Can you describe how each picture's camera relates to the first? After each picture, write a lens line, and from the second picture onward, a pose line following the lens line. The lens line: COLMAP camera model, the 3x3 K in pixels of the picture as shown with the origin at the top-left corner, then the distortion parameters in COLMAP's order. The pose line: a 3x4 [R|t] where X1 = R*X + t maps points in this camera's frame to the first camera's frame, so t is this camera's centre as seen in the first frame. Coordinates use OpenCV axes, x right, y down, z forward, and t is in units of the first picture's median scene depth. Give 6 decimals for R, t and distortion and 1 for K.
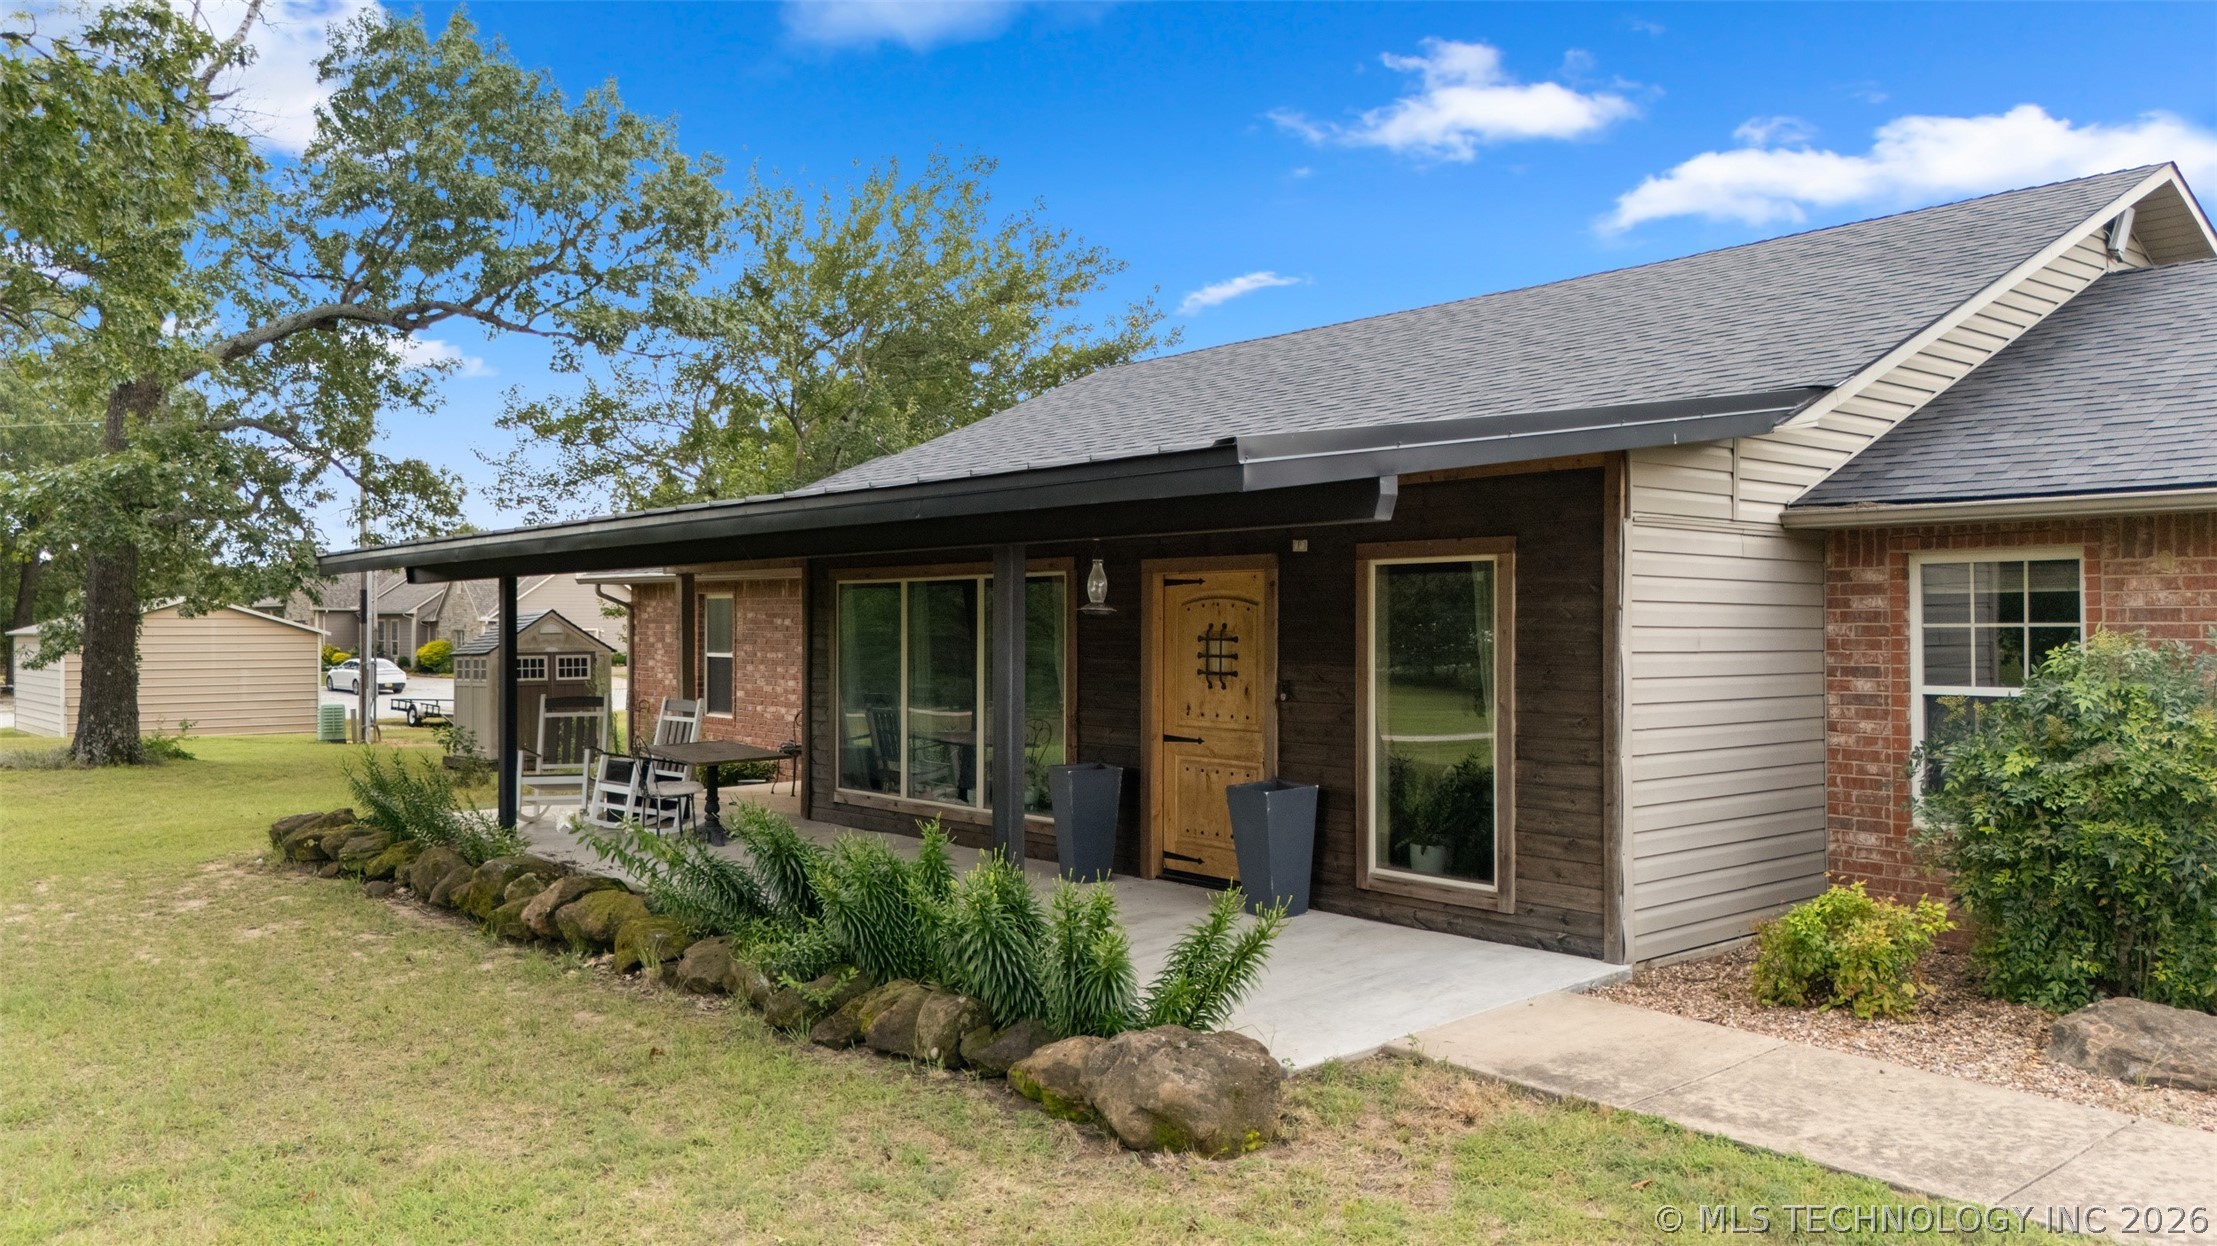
lens RADIAL K [[1743.3, 0, 1108.5], [0, 1743.3, 623.0], [0, 0, 1]] dist [0.253852, -0.624294]
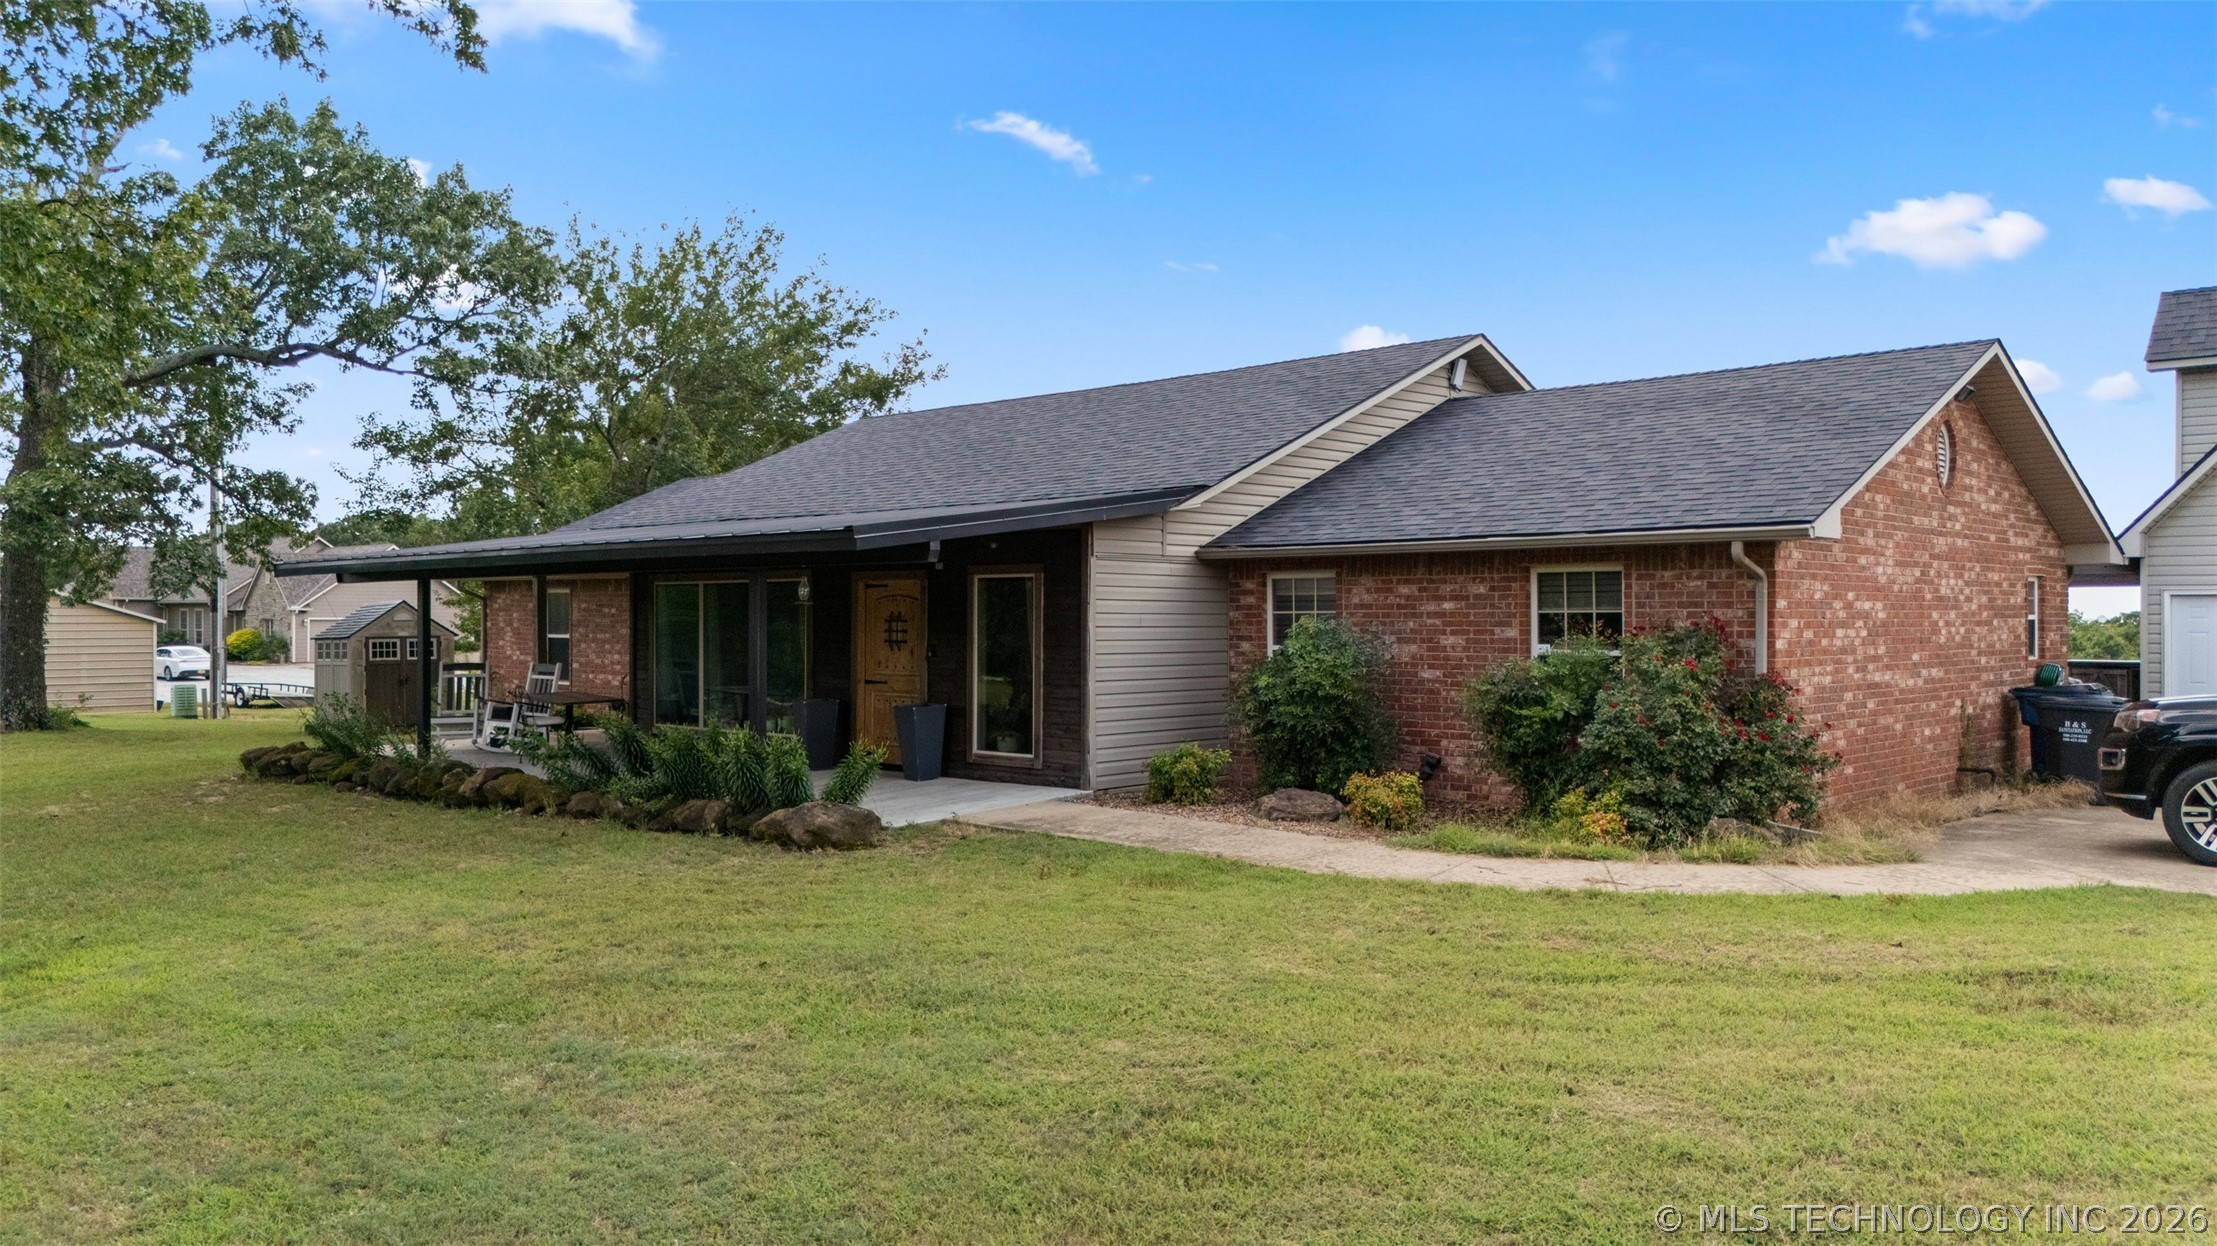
lens RADIAL K [[1722.0, 0, 1137.9], [0, 1722.0, 623.3], [0, 0, 1]] dist [0.122396, -0.204671]
pose [[0.992222, -0.000748, 0.124476, 0.068839], [-0.000034, 0.999980, 0.006281, 0.000984], [-0.124478, -0.006236, 0.992203, -0.516540]]
